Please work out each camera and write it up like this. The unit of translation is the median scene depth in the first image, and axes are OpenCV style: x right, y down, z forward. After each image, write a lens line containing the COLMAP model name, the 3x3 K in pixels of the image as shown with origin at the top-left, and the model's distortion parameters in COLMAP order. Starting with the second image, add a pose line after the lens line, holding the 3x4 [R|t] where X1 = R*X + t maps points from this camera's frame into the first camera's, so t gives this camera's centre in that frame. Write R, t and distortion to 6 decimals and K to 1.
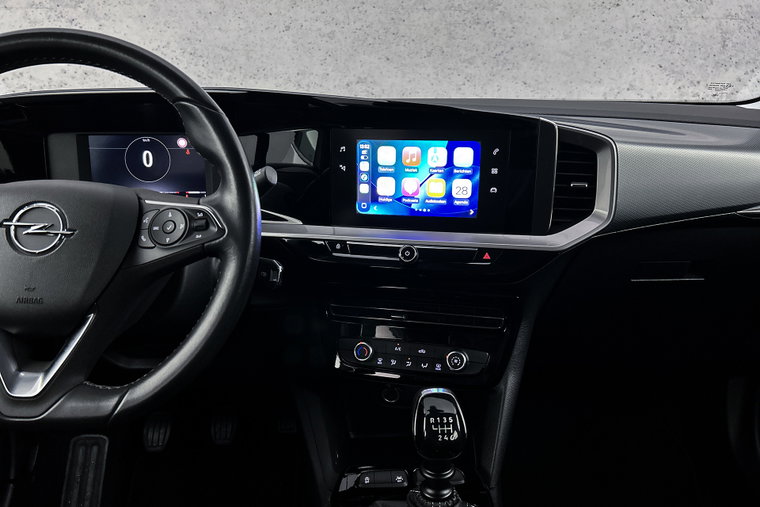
lens RADIAL K [[573.6, 0, 376.3], [0, 573.6, 257.8], [0, 0, 1]] dist [0.065423, -0.072470]
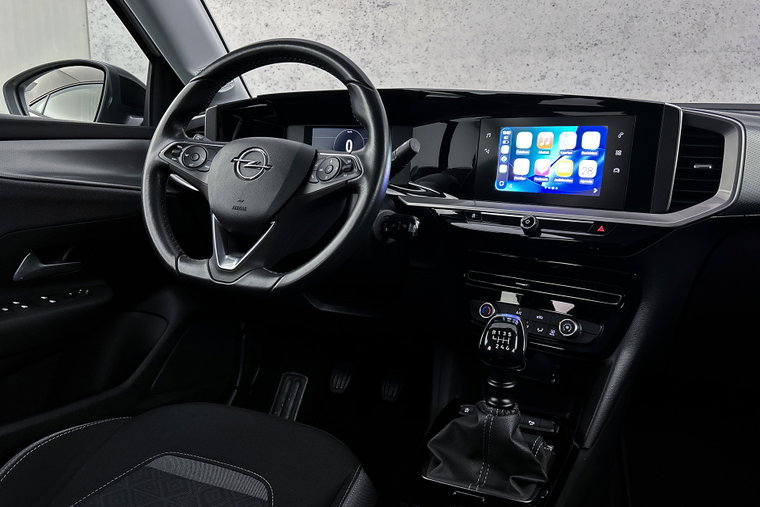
lens RADIAL K [[573.6, 0, 379.1], [0, 573.6, 257.4], [0, 0, 1]] dist [0.065423, -0.072470]
pose [[0.903975, 0.098159, -0.416167, 0.259980], [-0.136633, 0.988577, -0.063616, 0.168652], [0.405168, 0.114369, 0.907060, -0.145232]]
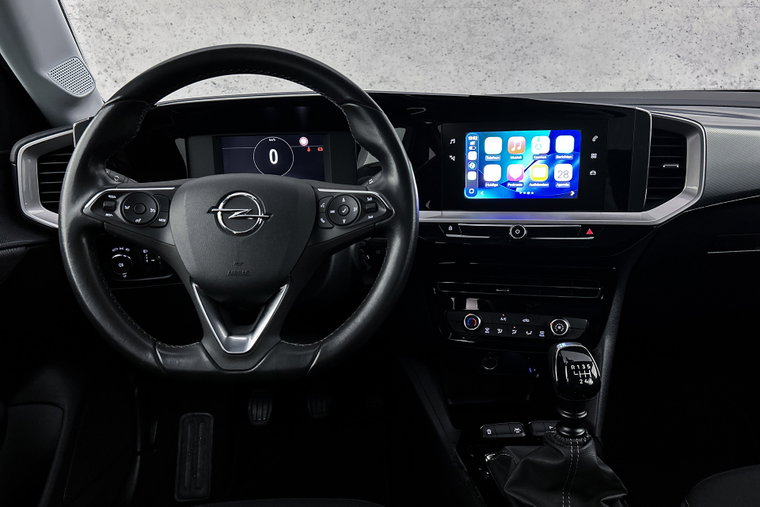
lens RADIAL K [[573.6, 0, 379.0], [0, 573.6, 261.1], [0, 0, 1]] dist [0.065423, -0.072470]
pose [[0.999521, -0.029455, -0.009444, -0.200122], [0.029520, 0.999541, 0.006767, 0.033056], [0.009240, -0.007043, 0.999933, -0.127541]]
